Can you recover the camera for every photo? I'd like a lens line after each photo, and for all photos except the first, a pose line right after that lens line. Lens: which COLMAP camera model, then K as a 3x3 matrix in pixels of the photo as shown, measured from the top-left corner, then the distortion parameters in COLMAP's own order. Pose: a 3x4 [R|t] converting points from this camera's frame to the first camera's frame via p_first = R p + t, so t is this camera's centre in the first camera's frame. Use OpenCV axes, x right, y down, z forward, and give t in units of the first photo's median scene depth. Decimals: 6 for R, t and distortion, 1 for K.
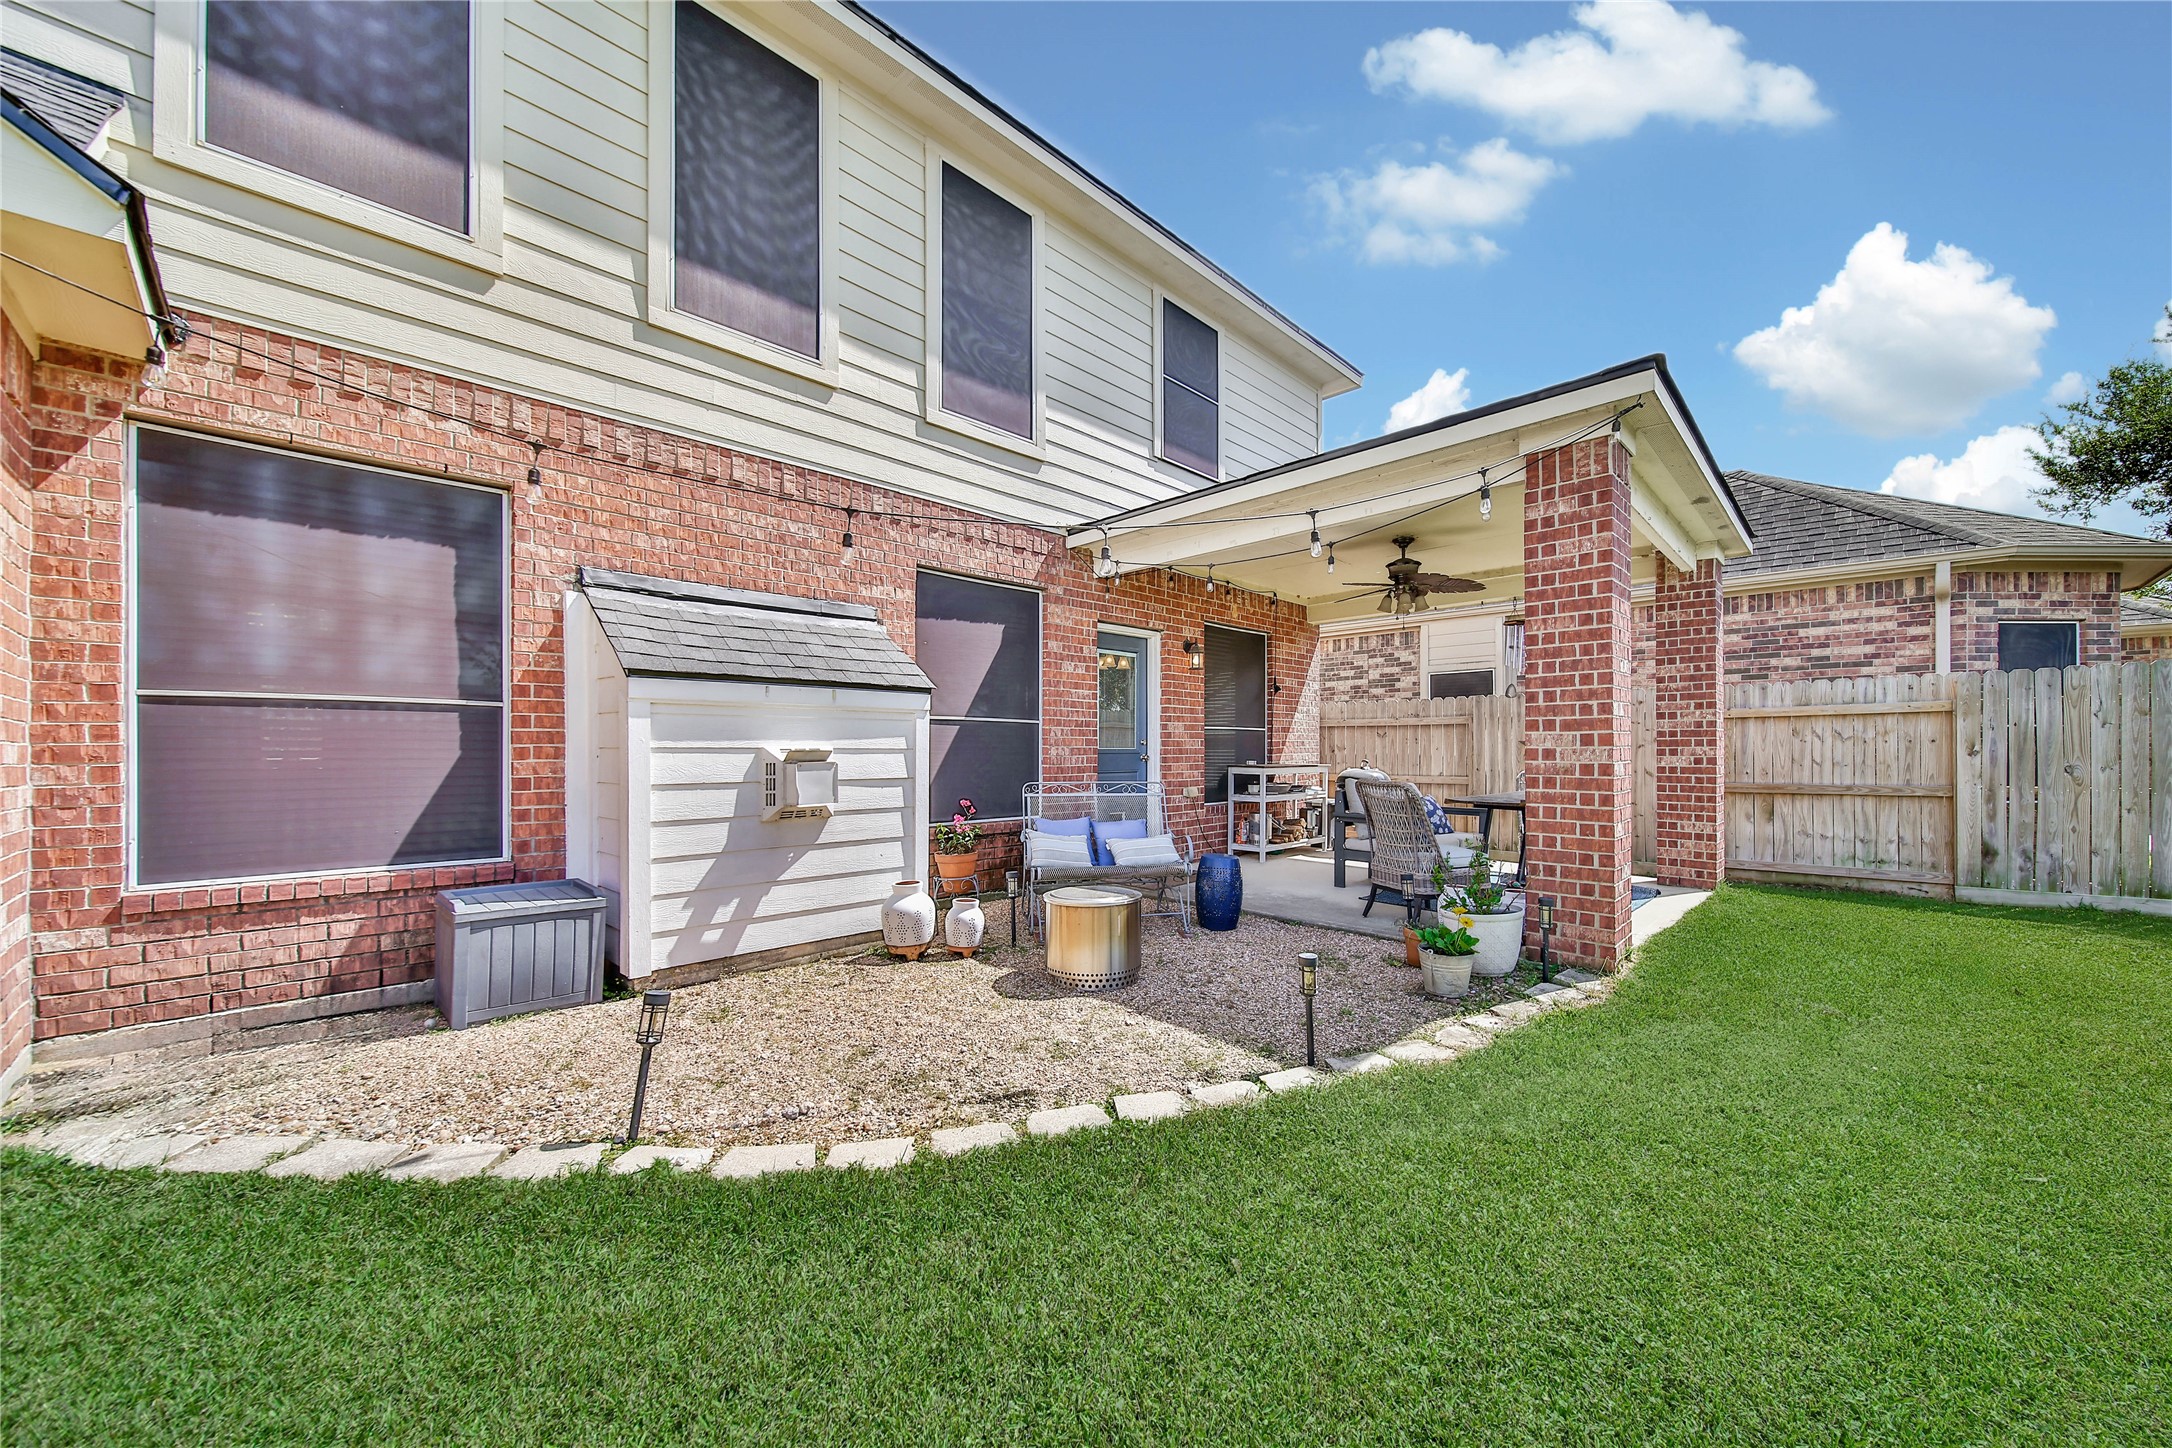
lens RADIAL K [[791.5, 0, 1088.7], [0, 791.5, 753.1], [0, 0, 1]] dist [0.001091, -0.002196]
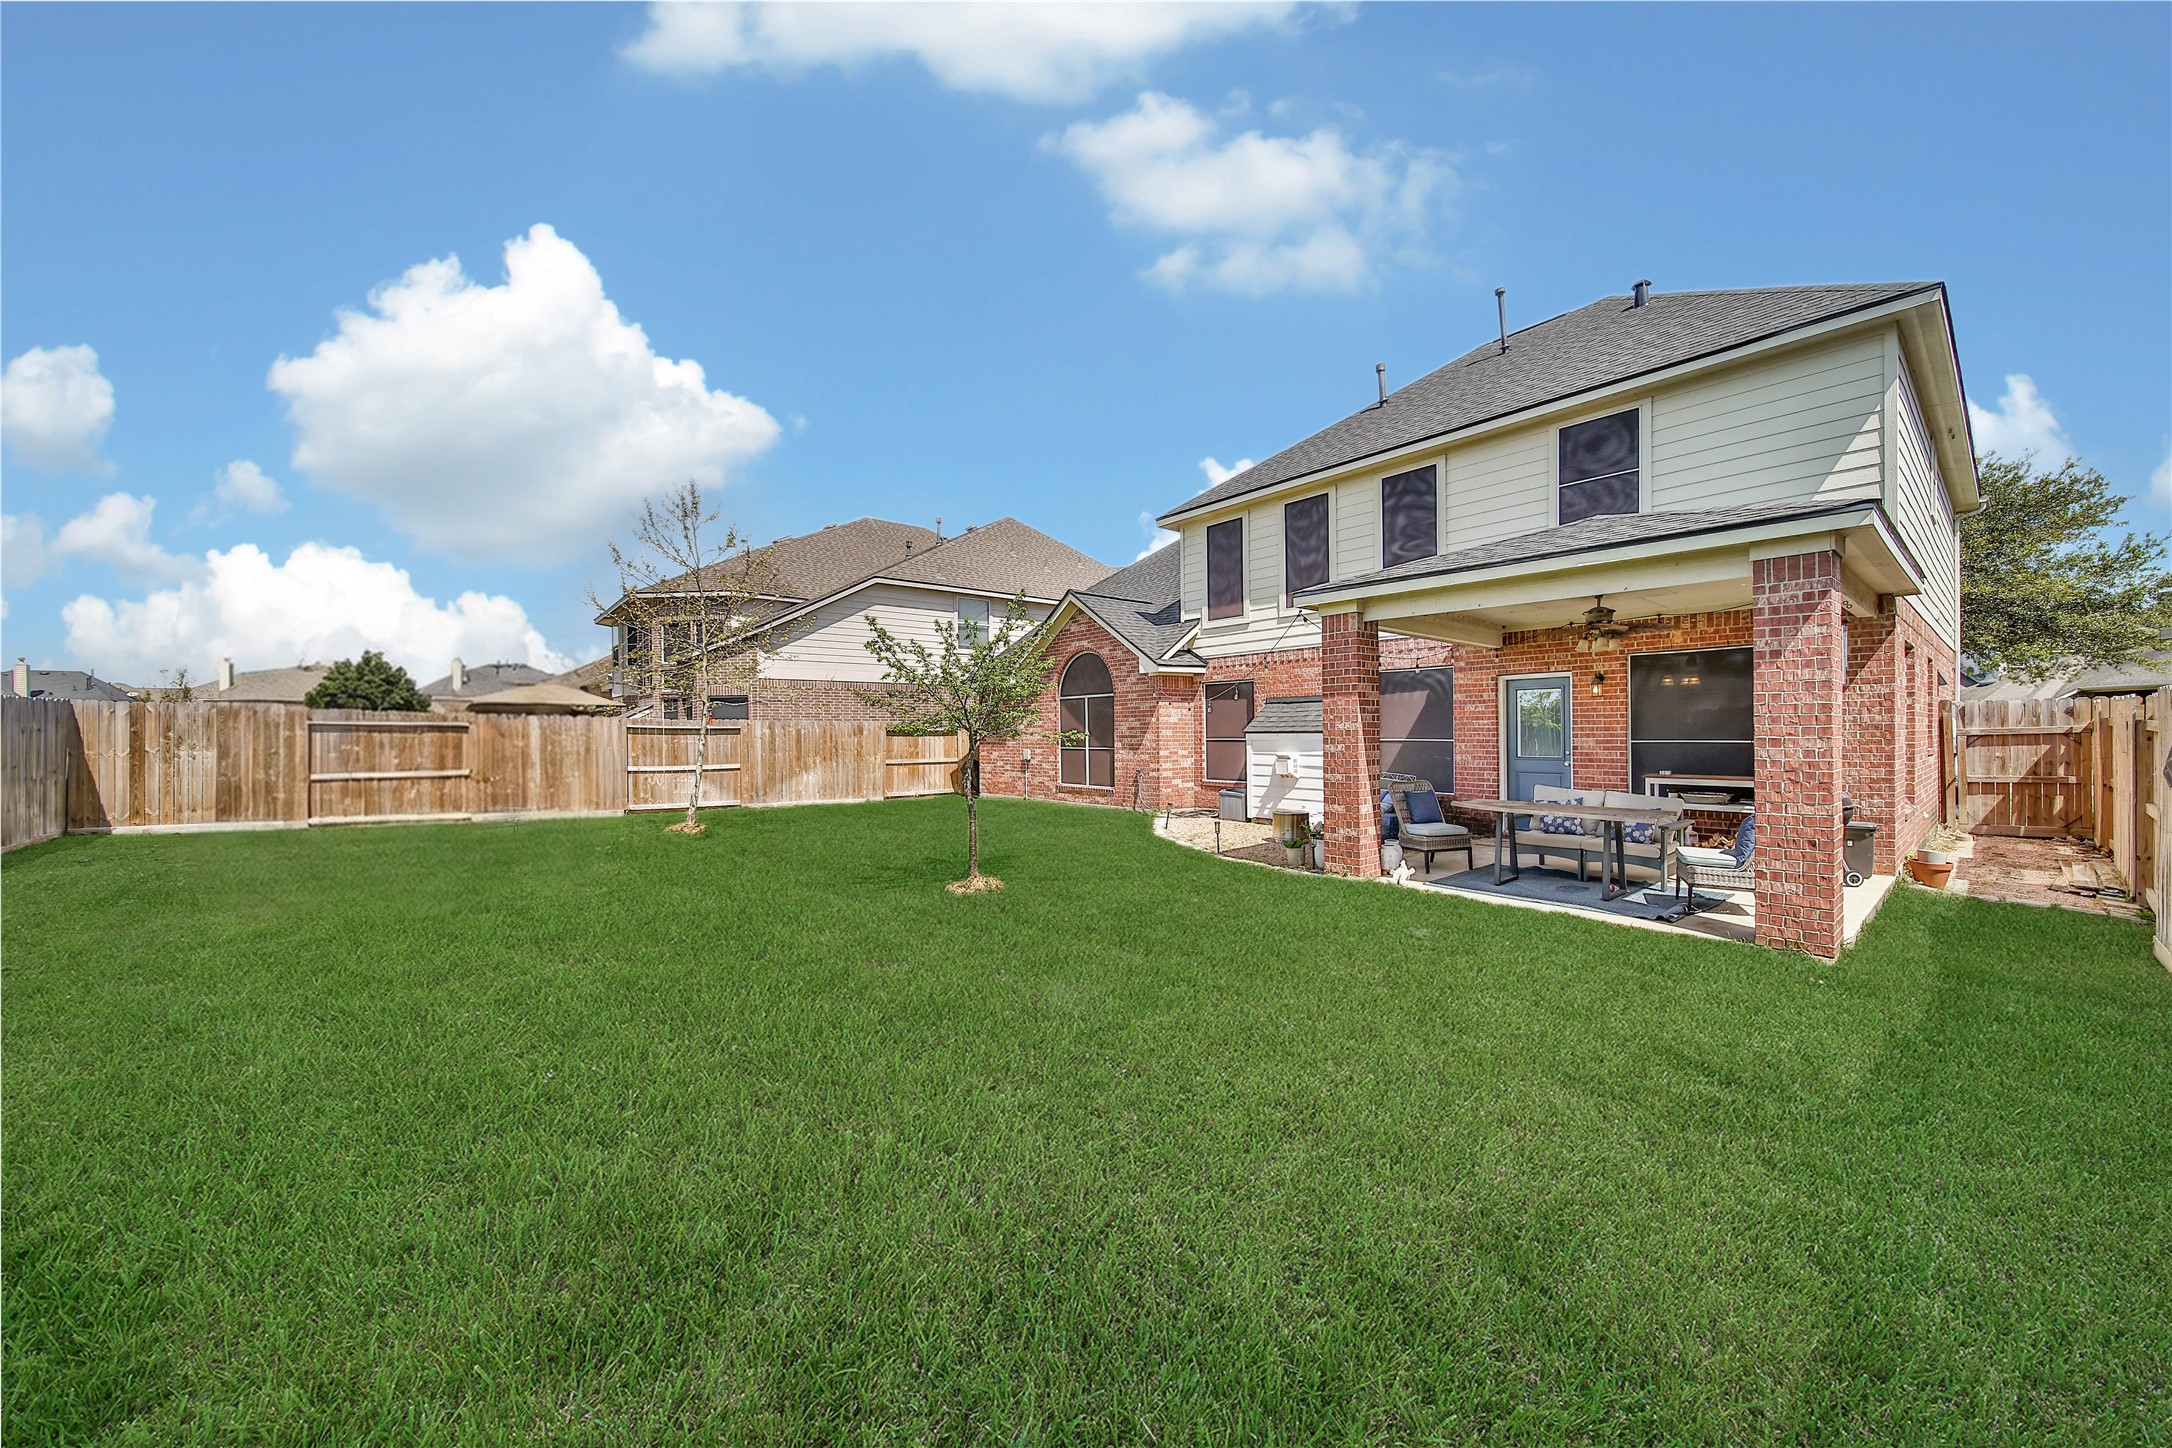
lens RADIAL K [[791.5, 0, 1073.5], [0, 791.5, 745.6], [0, 0, 1]] dist [0.001091, -0.002196]
pose [[-0.110297, 0.020524, -0.993687, 1.851947], [0.006787, 0.999779, 0.019897, -0.071774], [0.993875, -0.004550, -0.110412, 0.366886]]
